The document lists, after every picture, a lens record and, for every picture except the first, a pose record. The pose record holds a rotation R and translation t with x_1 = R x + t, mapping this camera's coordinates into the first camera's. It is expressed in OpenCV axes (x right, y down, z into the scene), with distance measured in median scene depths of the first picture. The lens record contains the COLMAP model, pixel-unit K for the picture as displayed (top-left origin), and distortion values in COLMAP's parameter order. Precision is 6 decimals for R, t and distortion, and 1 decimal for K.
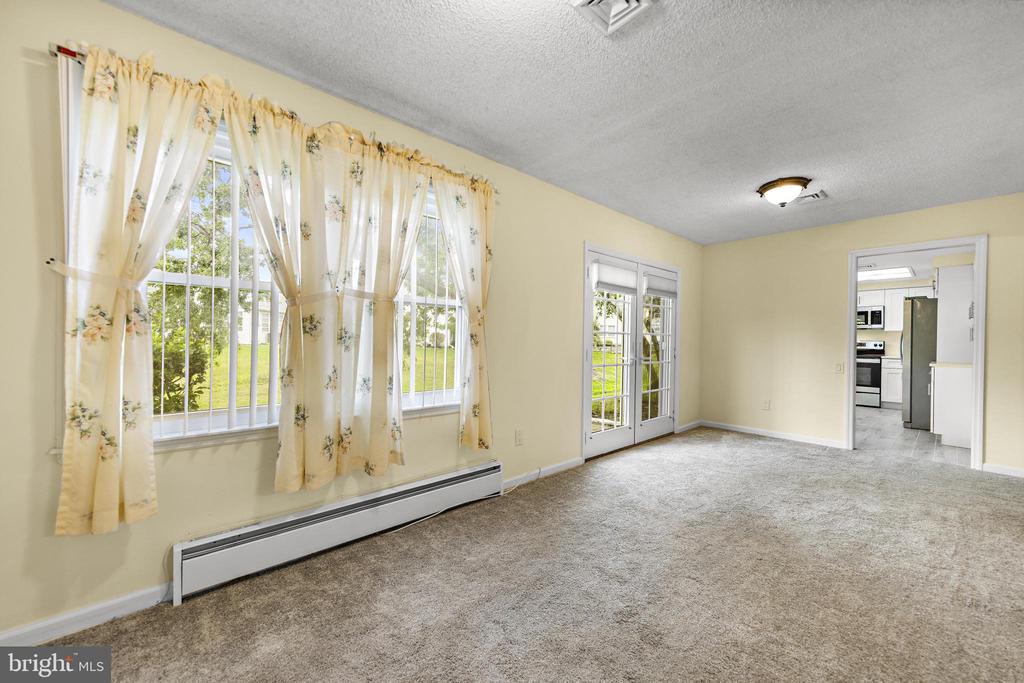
lens RADIAL K [[394.5, 0, 512.0], [0, 394.5, 341.5], [0, 0, 1]] dist [0.002526, 0.000186]
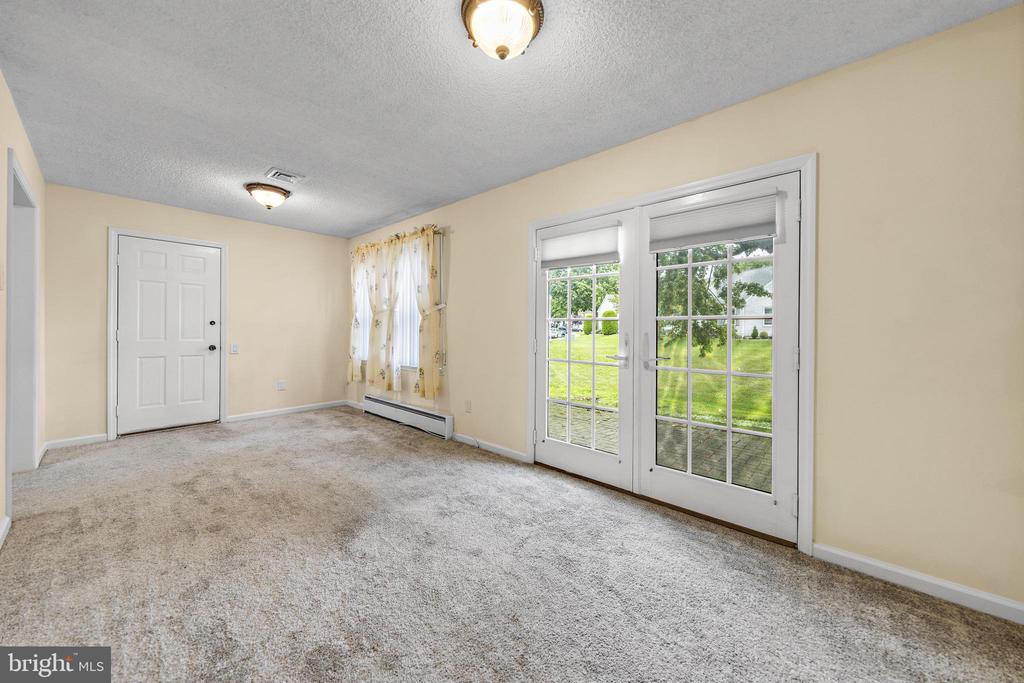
lens RADIAL K [[372.1, 0, 517.6], [0, 372.1, 338.9], [0, 0, 1]] dist [0.004708, -0.000132]
pose [[0.098115, 0.007536, -0.995146, 1.794395], [-0.019068, 0.999802, 0.005692, 0.024373], [0.994992, 0.018417, 0.098240, 1.516712]]
